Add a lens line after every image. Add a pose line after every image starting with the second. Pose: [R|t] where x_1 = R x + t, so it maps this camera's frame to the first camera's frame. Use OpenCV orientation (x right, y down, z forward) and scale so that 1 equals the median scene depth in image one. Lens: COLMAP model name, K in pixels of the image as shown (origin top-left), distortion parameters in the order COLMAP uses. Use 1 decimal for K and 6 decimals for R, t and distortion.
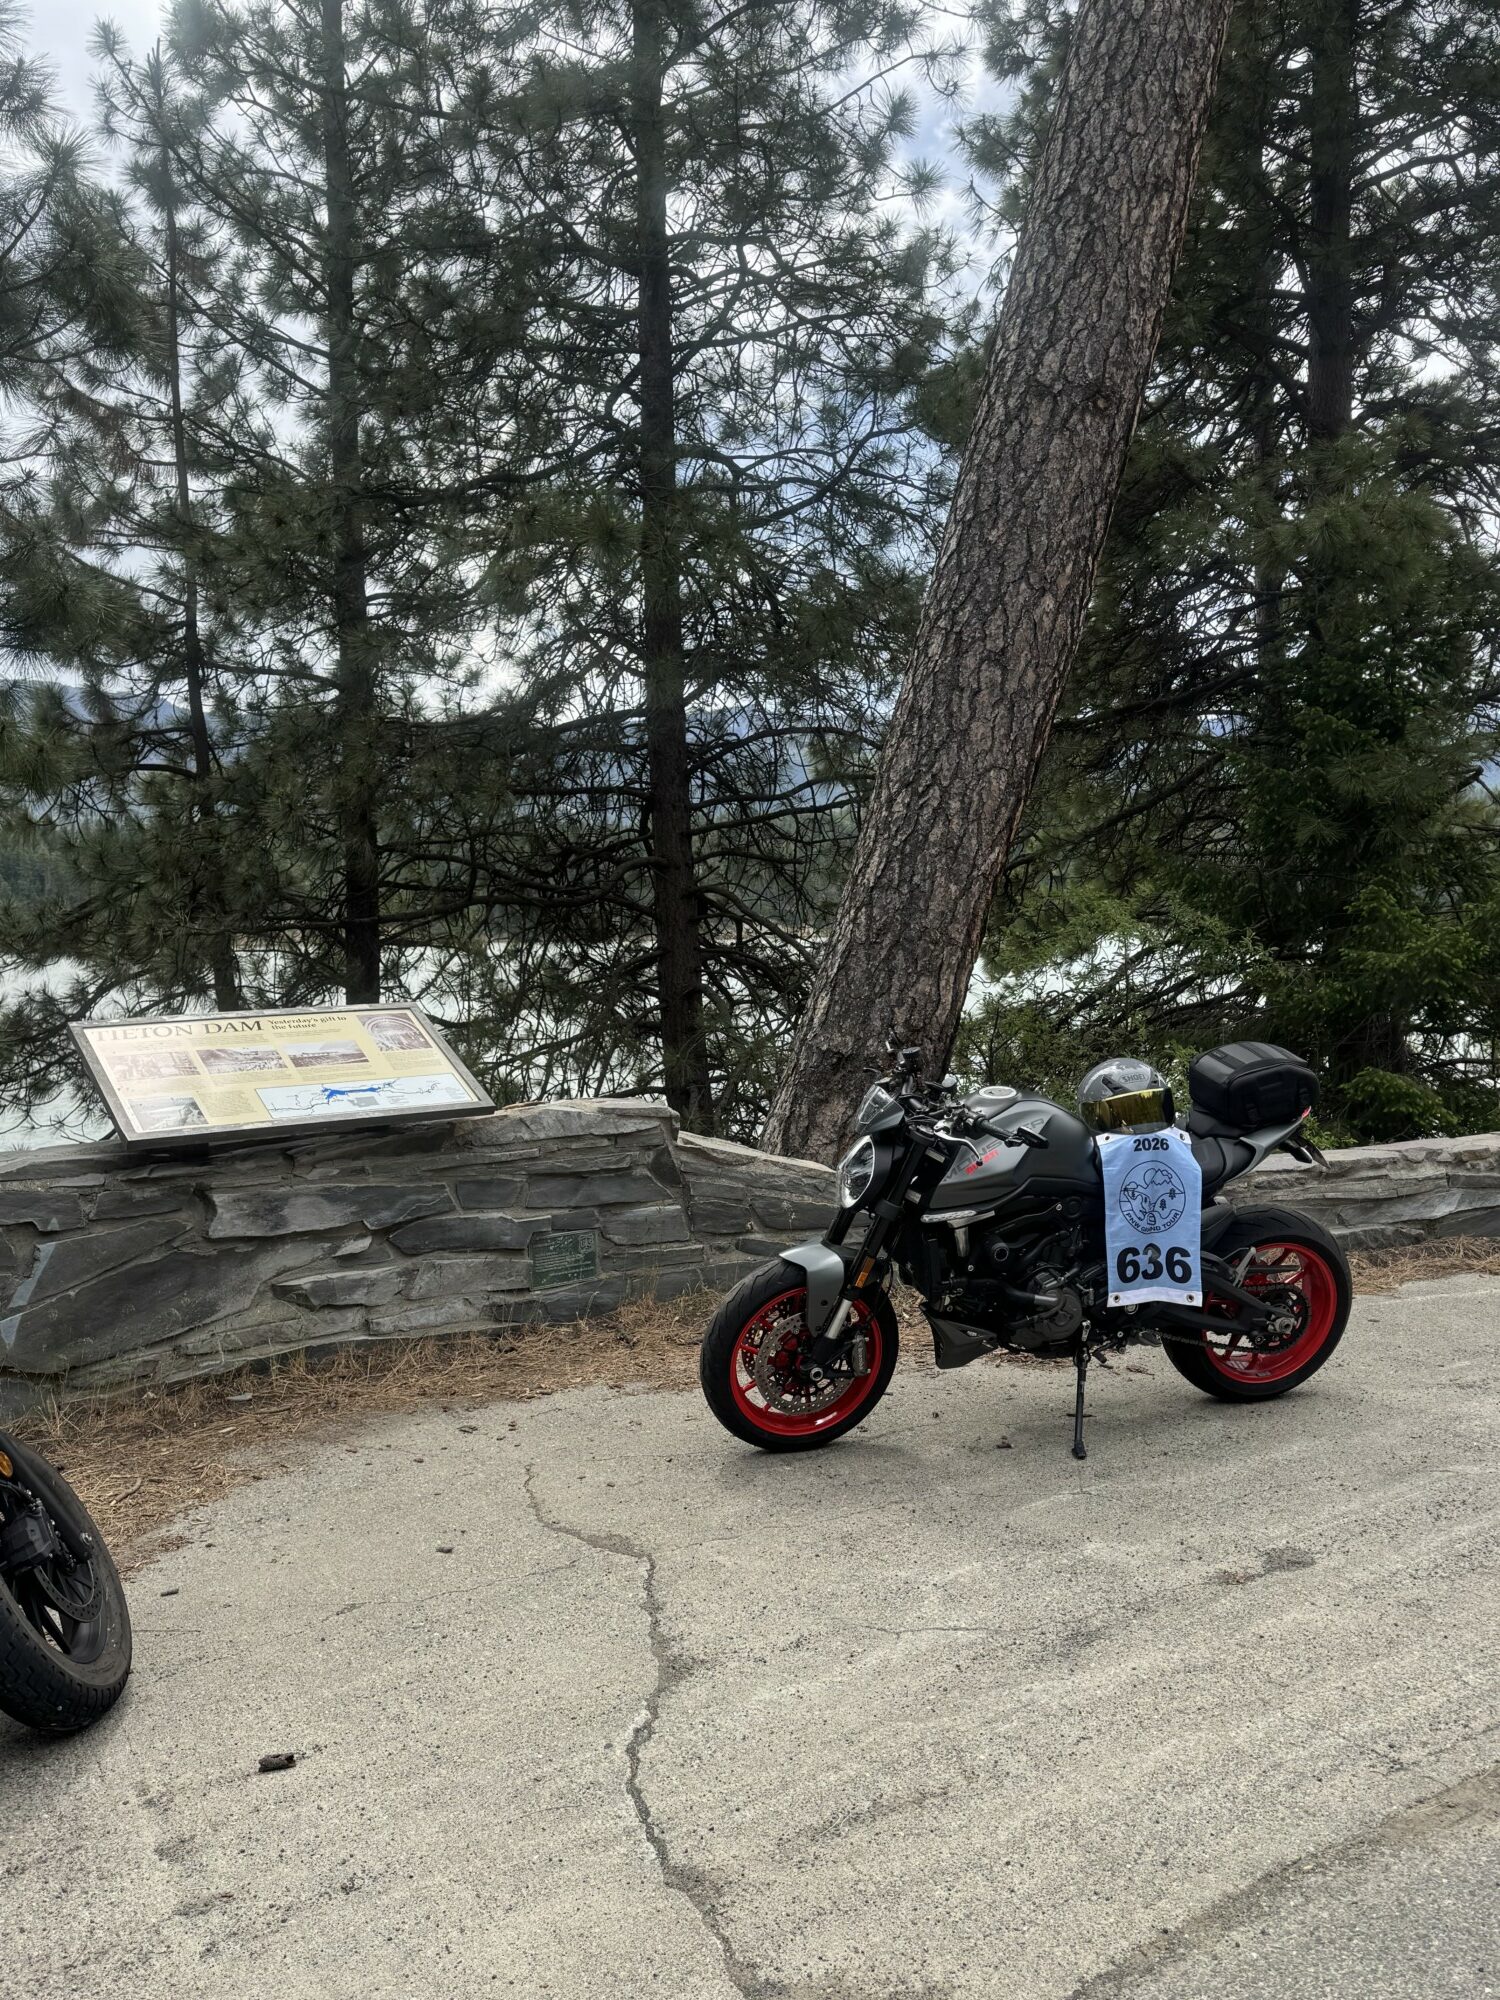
lens RADIAL K [[1649.5, 0, 743.7], [0, 1649.5, 1002.5], [0, 0, 1]] dist [0.130339, -0.173265]
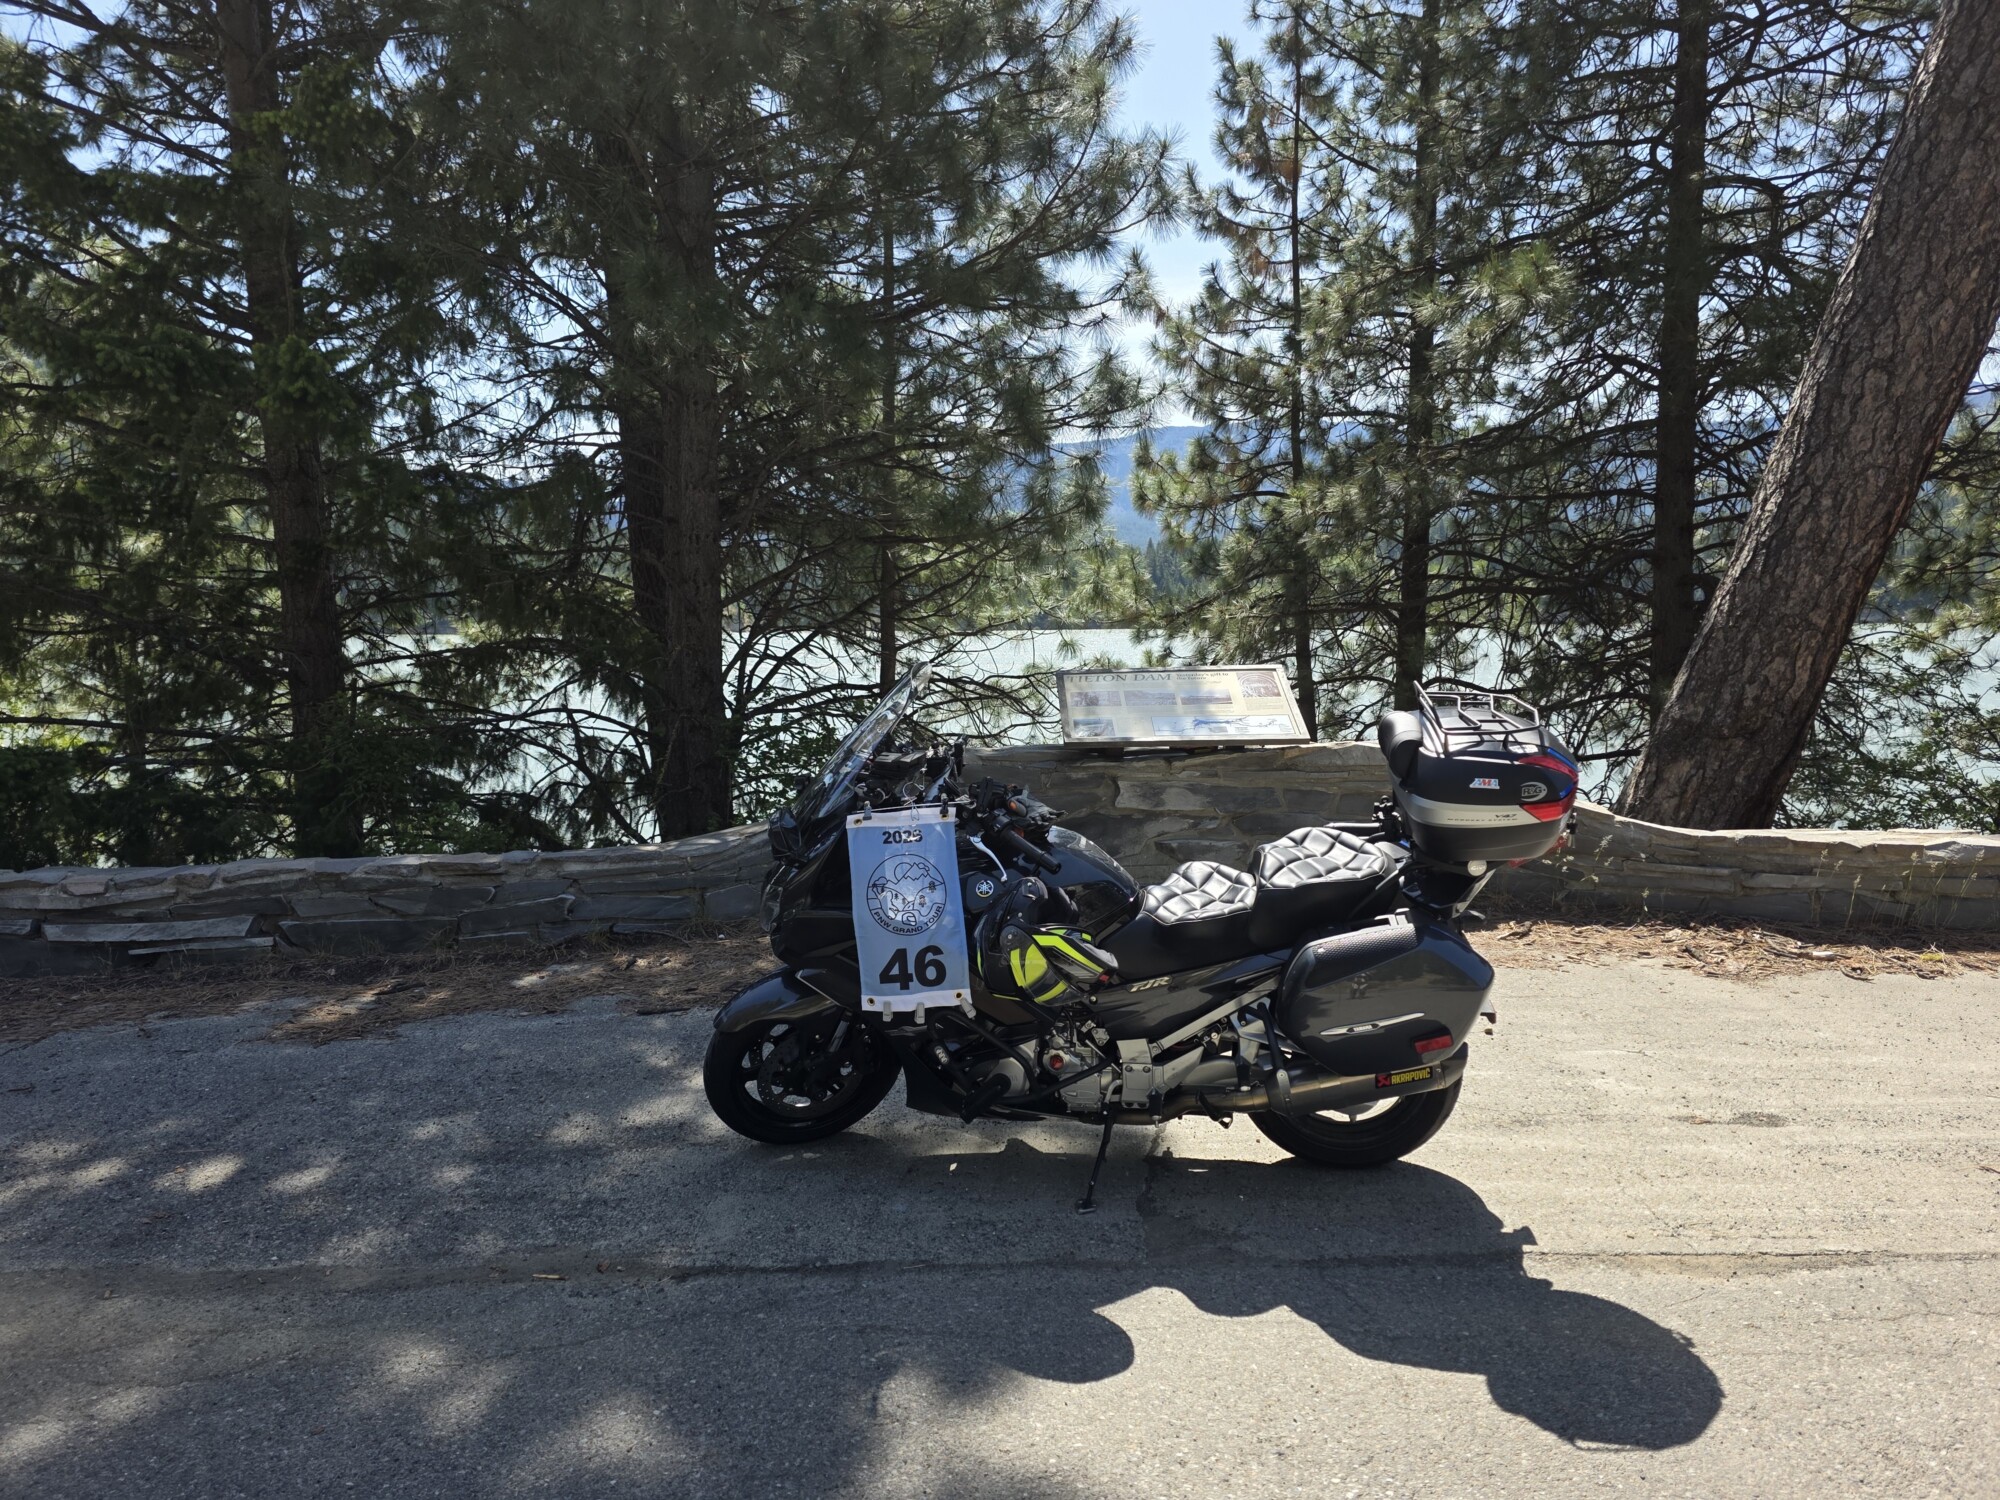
lens RADIAL K [[1322.2, 0, 1002.4], [0, 1322.2, 784.8], [0, 0, 1]] dist [0.064250, -0.044256]
pose [[0.826582, 0.081376, -0.556902, 0.189551], [-0.033448, 0.994846, 0.095724, 0.000913], [0.561821, -0.060496, 0.825044, -0.067627]]
